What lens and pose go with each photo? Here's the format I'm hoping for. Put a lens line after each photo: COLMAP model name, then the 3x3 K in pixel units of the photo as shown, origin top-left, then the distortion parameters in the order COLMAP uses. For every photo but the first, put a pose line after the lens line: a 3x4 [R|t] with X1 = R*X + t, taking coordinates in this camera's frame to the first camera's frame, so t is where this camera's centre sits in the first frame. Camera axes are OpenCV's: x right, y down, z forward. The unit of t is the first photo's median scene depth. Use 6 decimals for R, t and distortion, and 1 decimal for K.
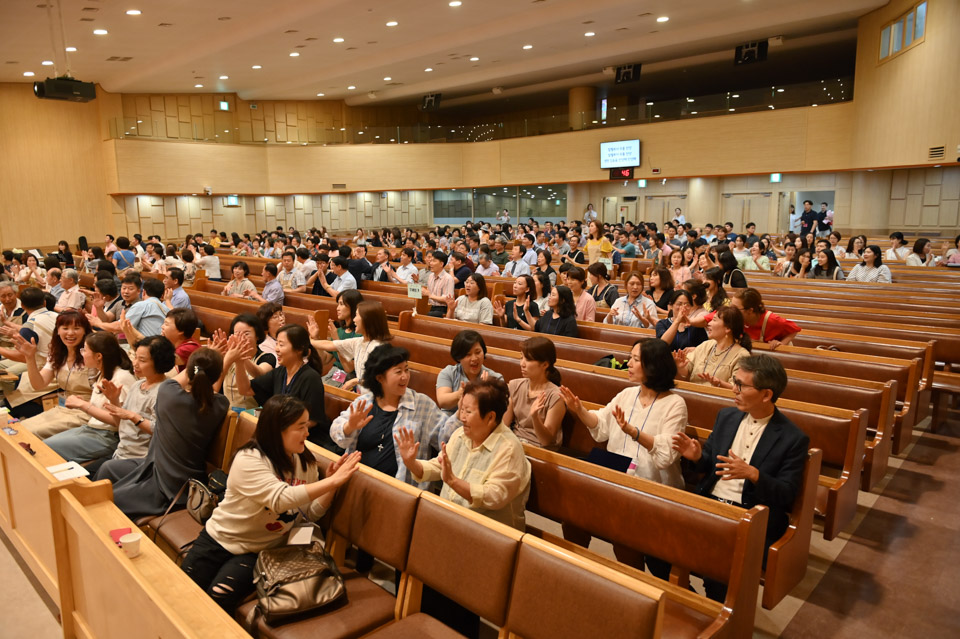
lens RADIAL K [[675.3, 0, 484.3], [0, 675.3, 326.2], [0, 0, 1]] dist [0.008600, 0.002734]
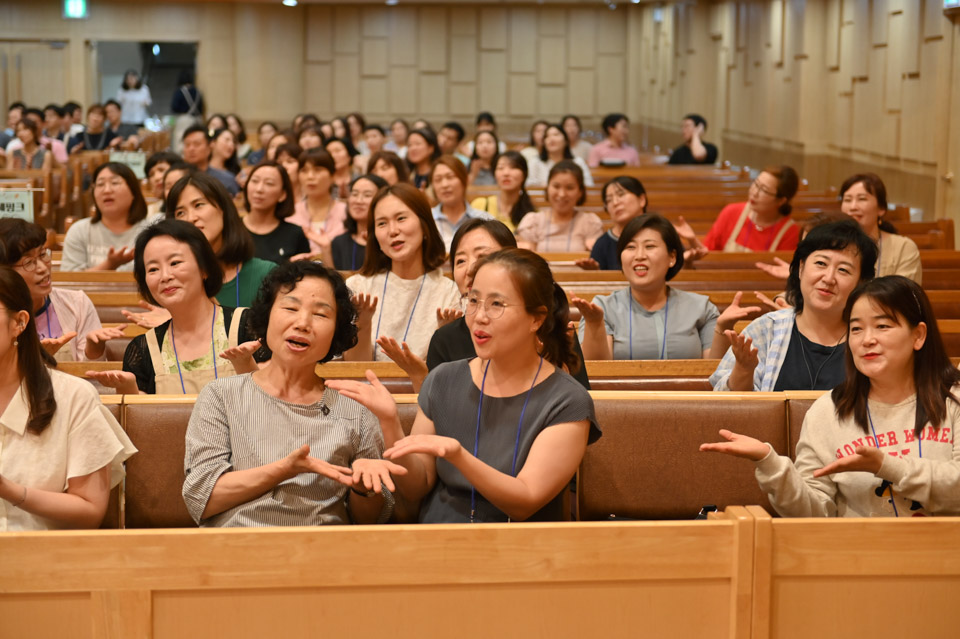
lens RADIAL K [[1651.5, 0, 481.5], [0, 1651.5, 318.1], [0, 0, 1]] dist [0.042760, 0.000000]
pose [[0.662442, -0.080244, 0.744803, -0.218055], [0.109679, 0.993921, 0.009534, 0.005185], [-0.741041, 0.075373, 0.667216, 0.072651]]
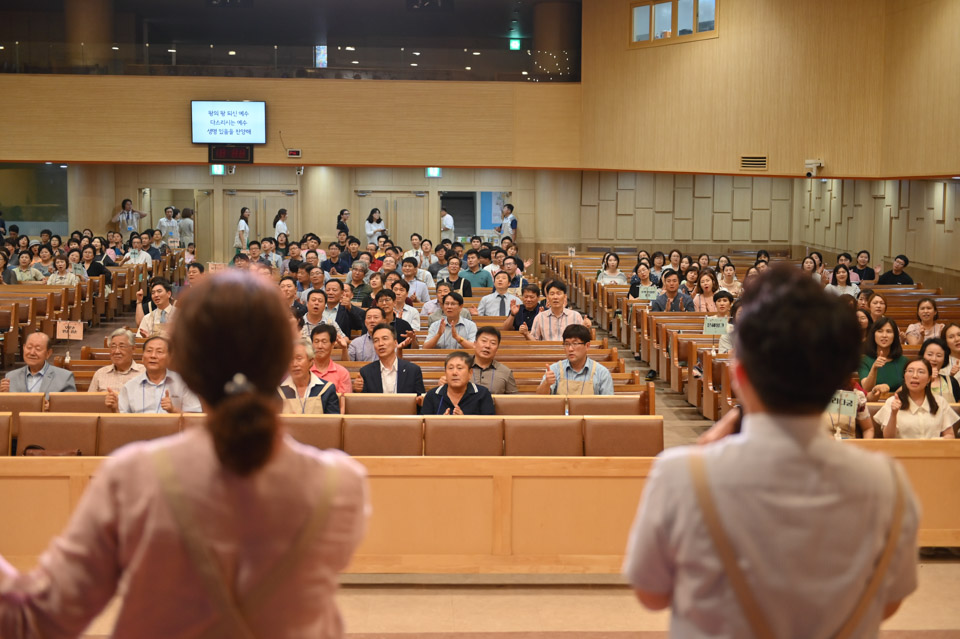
lens RADIAL K [[1301.8, 0, 491.1], [0, 1301.8, 299.3], [0, 0, 1]] dist [0.014725, 0.000000]
pose [[0.697762, -0.036022, 0.715424, -0.468767], [0.102939, 0.993411, -0.050378, -0.012750], [-0.708895, 0.108797, 0.696872, 0.033161]]
